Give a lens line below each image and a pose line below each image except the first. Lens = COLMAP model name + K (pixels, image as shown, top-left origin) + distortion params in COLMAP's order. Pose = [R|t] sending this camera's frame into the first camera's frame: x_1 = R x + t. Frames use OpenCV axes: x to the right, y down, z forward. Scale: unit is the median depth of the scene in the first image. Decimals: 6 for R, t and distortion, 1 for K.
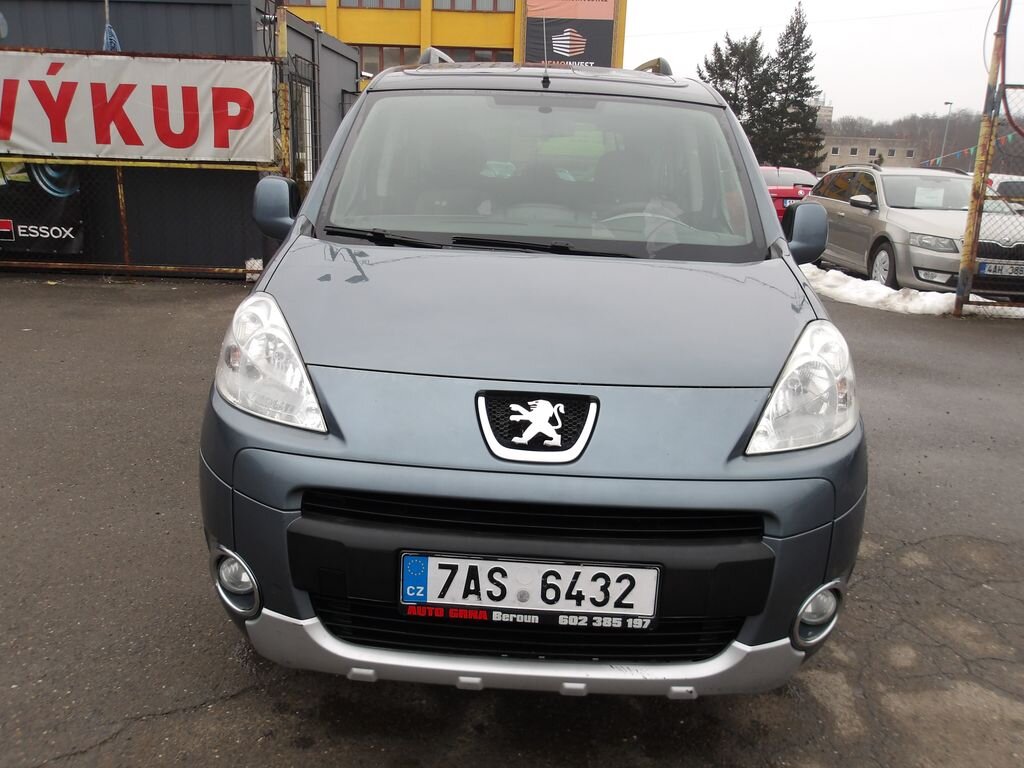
lens RADIAL K [[893.6, 0, 506.7], [0, 893.6, 381.1], [0, 0, 1]] dist [0.001611, -0.005399]
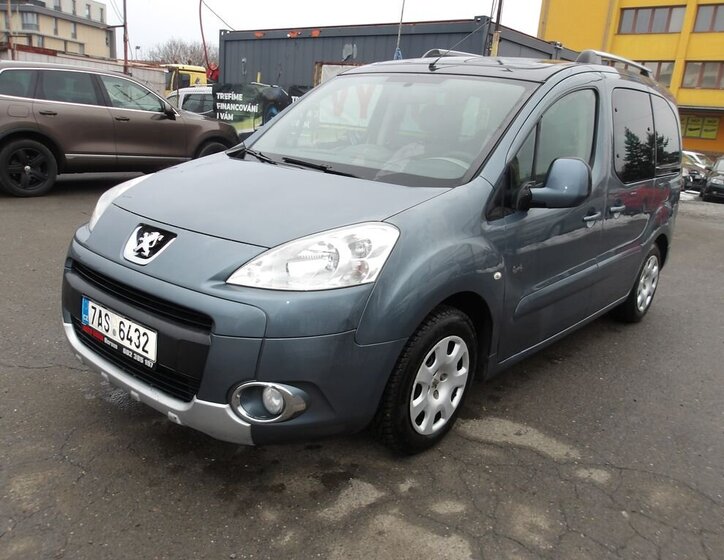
lens RADIAL K [[647.0, 0, 349.5], [0, 647.0, 282.5], [0, 0, 1]] dist [0.014951, -0.001337]
pose [[0.770838, 0.184559, -0.609710, 1.138111], [-0.208714, 0.977453, 0.032003, -0.001444], [0.601869, 0.102586, 0.791978, 0.223557]]
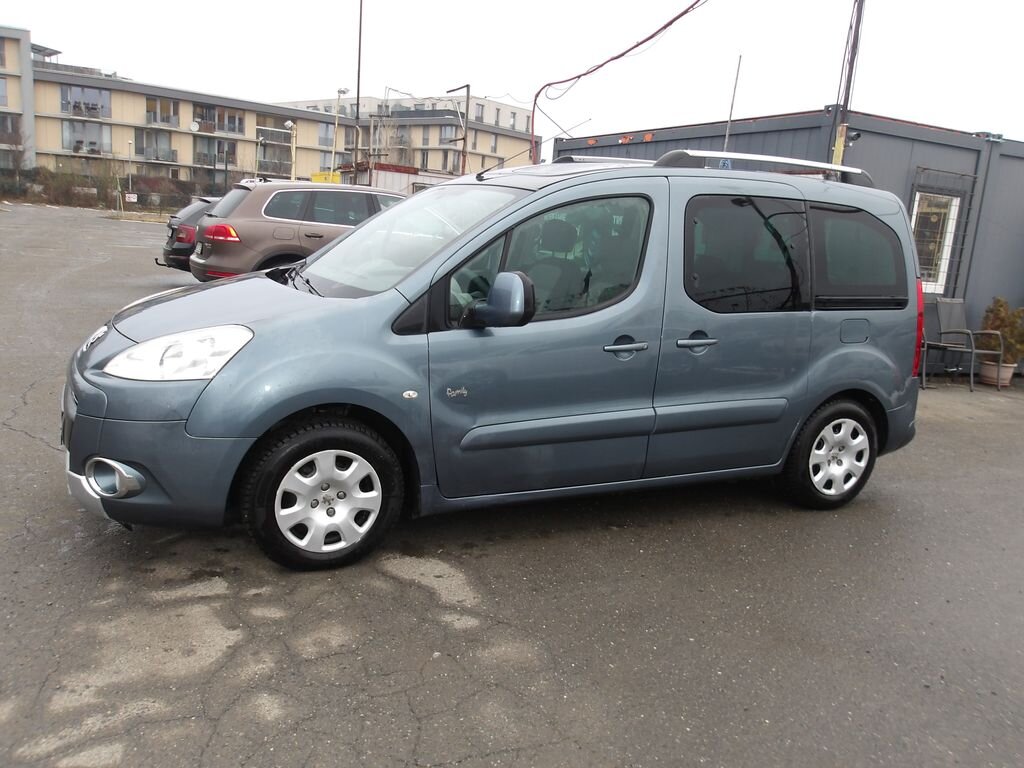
lens RADIAL K [[893.6, 0, 506.7], [0, 893.6, 381.1], [0, 0, 1]] dist [0.001611, -0.005399]
pose [[0.454185, 0.161923, -0.876069, 2.227363], [-0.277671, 0.960092, 0.033498, -0.184258], [0.846531, 0.228045, 0.481021, 0.834330]]
